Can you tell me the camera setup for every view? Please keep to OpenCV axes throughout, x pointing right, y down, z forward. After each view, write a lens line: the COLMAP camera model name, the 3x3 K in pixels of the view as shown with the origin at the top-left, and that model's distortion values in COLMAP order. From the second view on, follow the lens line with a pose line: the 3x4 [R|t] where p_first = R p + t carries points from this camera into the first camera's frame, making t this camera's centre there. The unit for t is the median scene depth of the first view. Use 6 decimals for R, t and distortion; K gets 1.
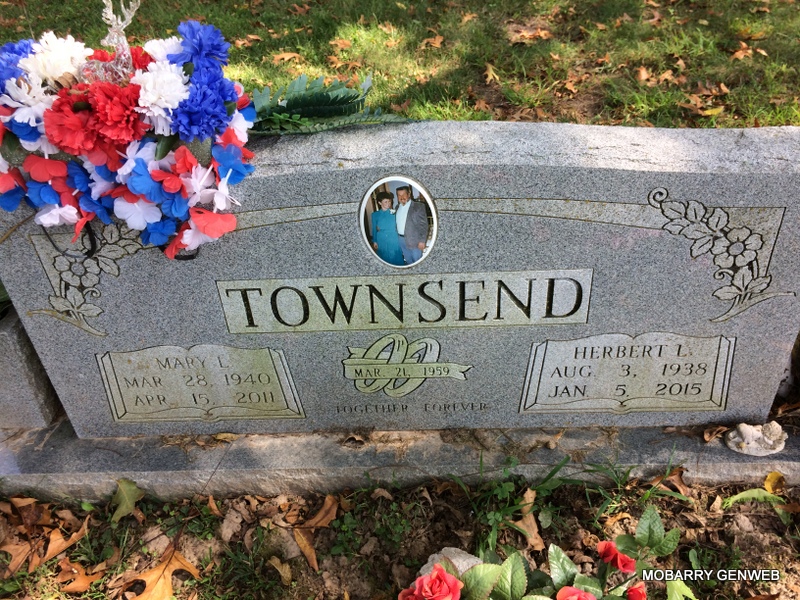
lens RADIAL K [[686.2, 0, 400.5], [0, 686.2, 299.3], [0, 0, 1]] dist [0.034418, -0.002125]
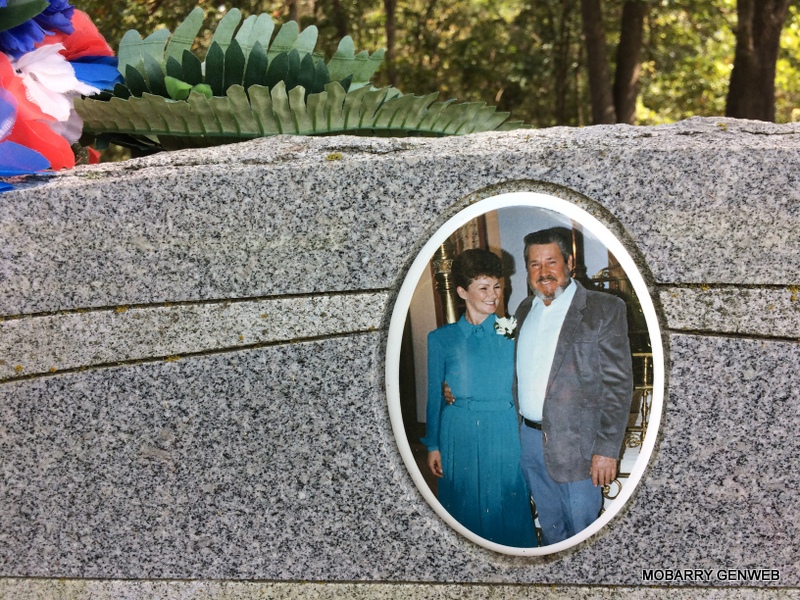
lens RADIAL K [[686.2, 0, 402.1], [0, 686.2, 300.9], [0, 0, 1]] dist [0.034418, -0.002125]
pose [[0.998566, 0.041852, -0.033388, -0.044552], [-0.052443, 0.890124, -0.452690, -0.009168], [0.010773, 0.453792, 0.891042, 0.747653]]
